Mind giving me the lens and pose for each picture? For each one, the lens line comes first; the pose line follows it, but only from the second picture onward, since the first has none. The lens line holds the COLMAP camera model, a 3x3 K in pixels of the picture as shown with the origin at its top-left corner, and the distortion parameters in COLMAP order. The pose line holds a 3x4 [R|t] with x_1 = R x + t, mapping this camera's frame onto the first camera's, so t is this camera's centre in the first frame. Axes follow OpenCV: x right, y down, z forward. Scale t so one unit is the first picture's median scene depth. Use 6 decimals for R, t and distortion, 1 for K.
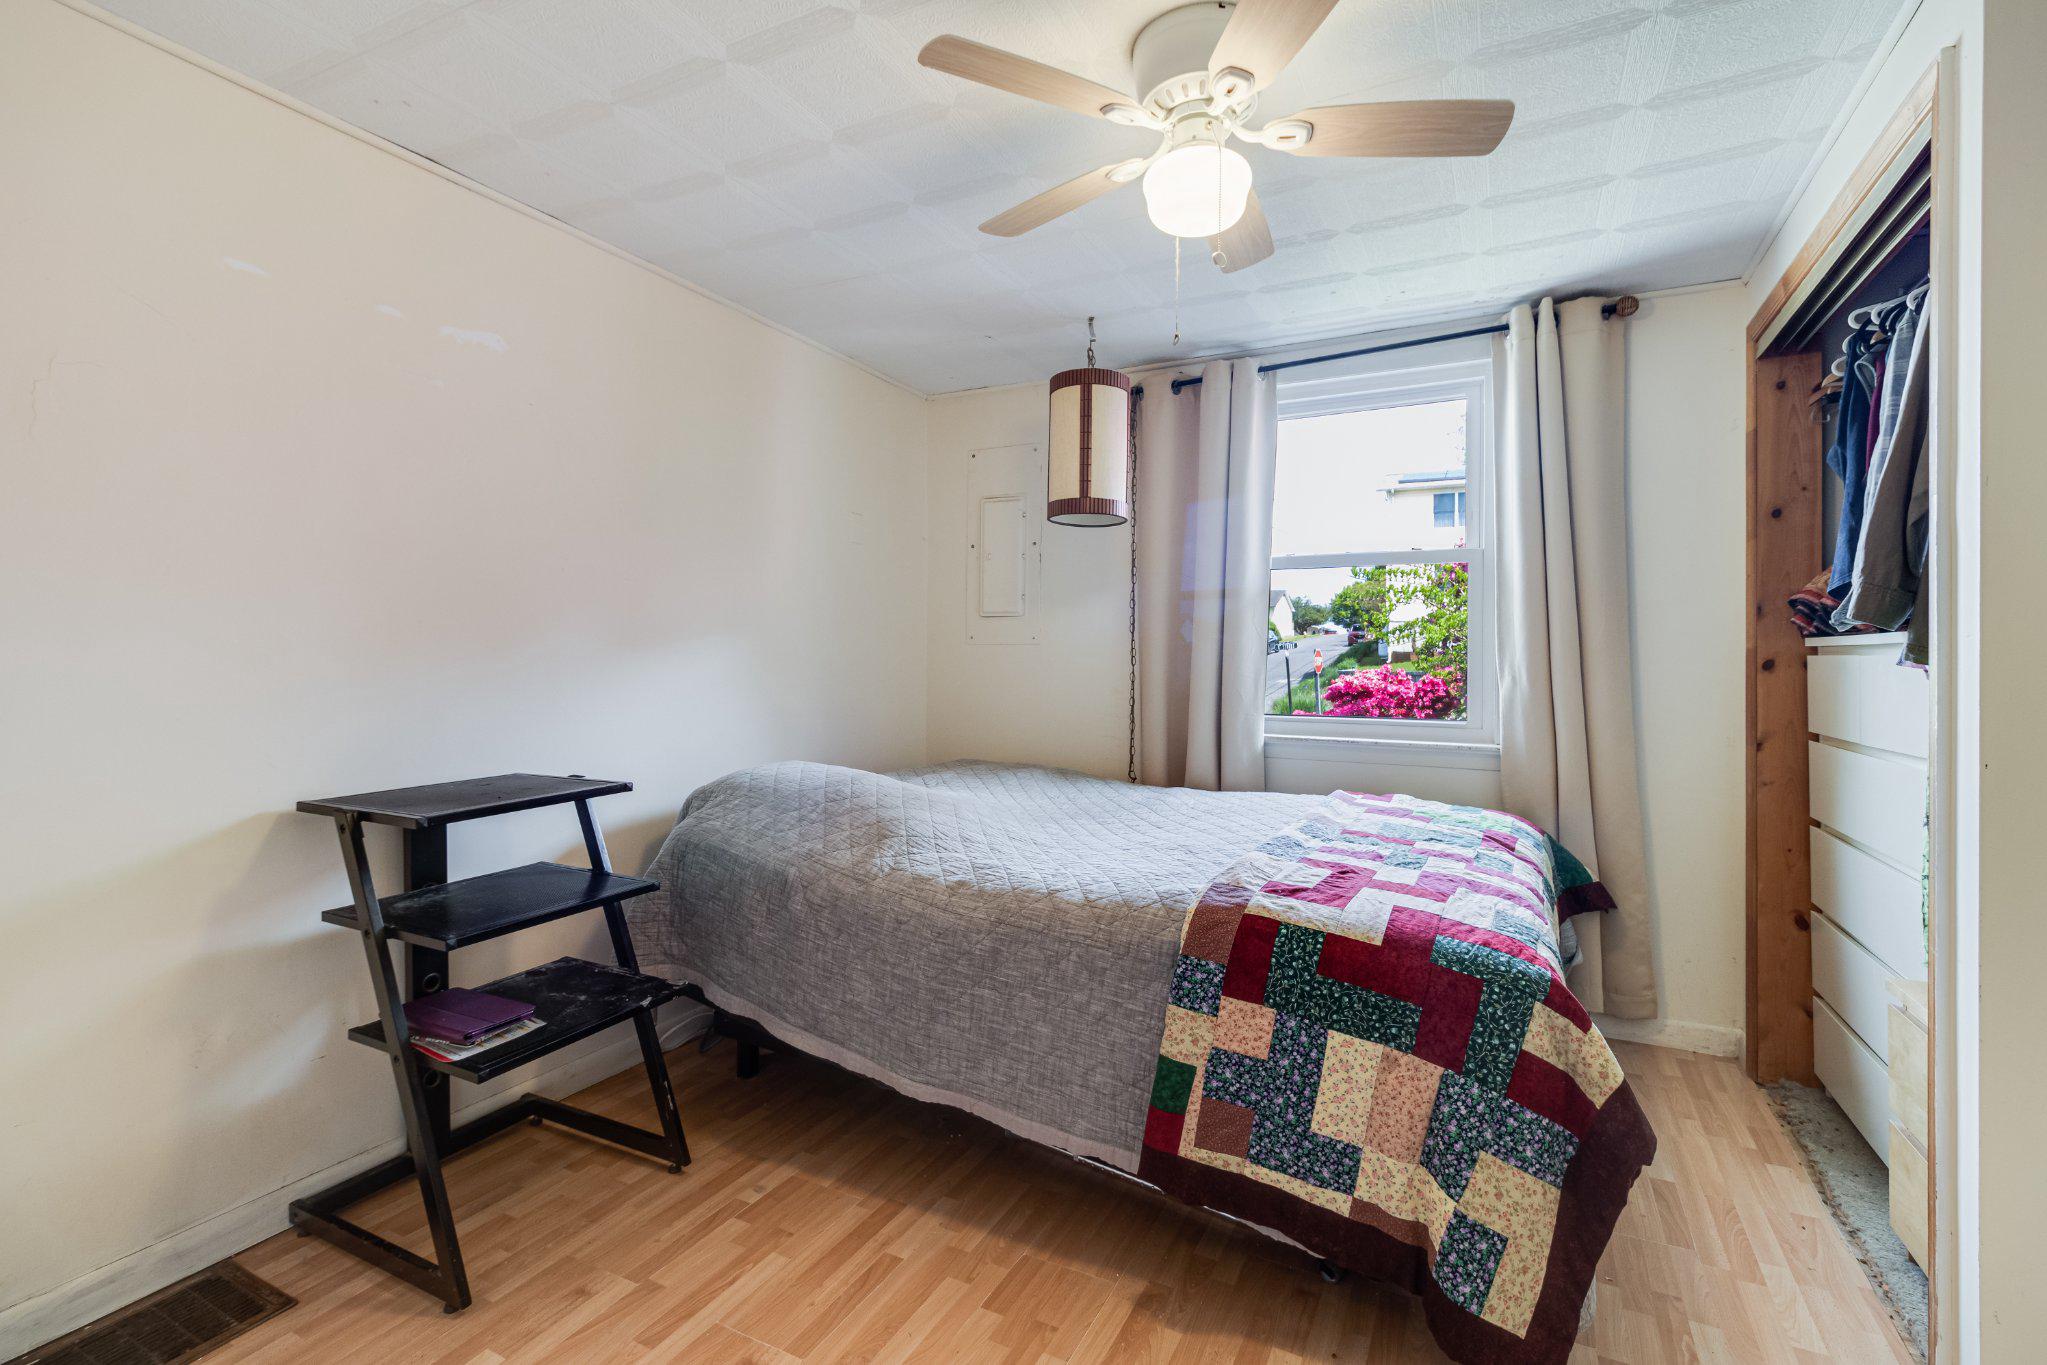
lens RADIAL K [[939.9, 0, 1022.6], [0, 939.9, 669.0], [0, 0, 1]] dist [0.001486, 0.000122]
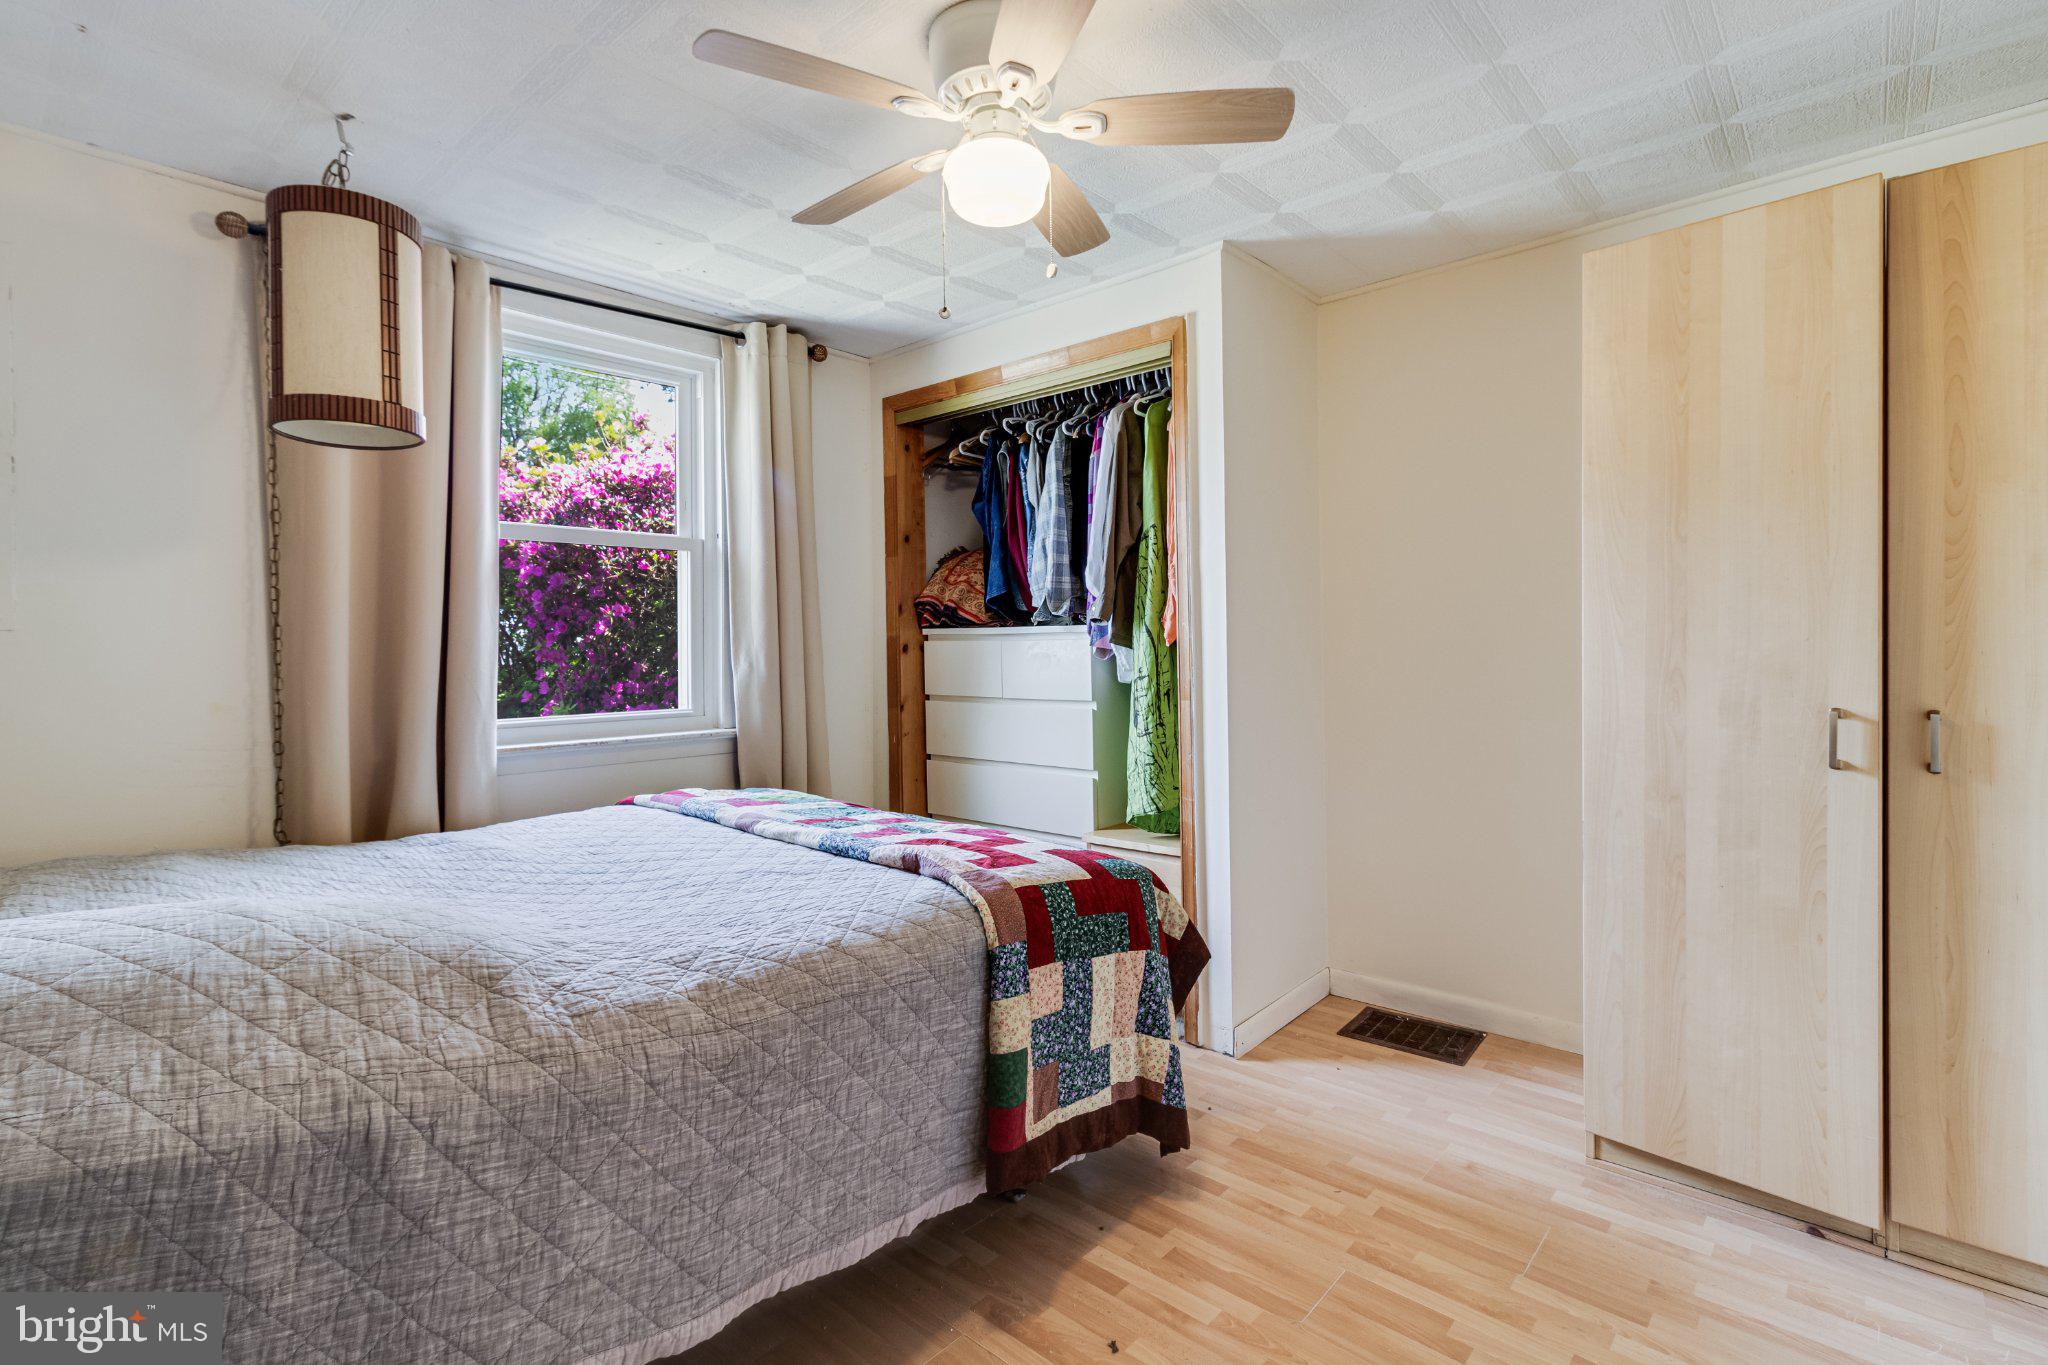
lens RADIAL K [[957.5, 0, 1026.9], [0, 957.5, 654.9], [0, 0, 1]] dist [0.001641, 0.000078]
pose [[0.251793, -0.019760, 0.967579, -0.694294], [0.023565, 0.999620, 0.014282, -0.013869], [-0.967494, 0.019205, 0.252163, 0.626552]]
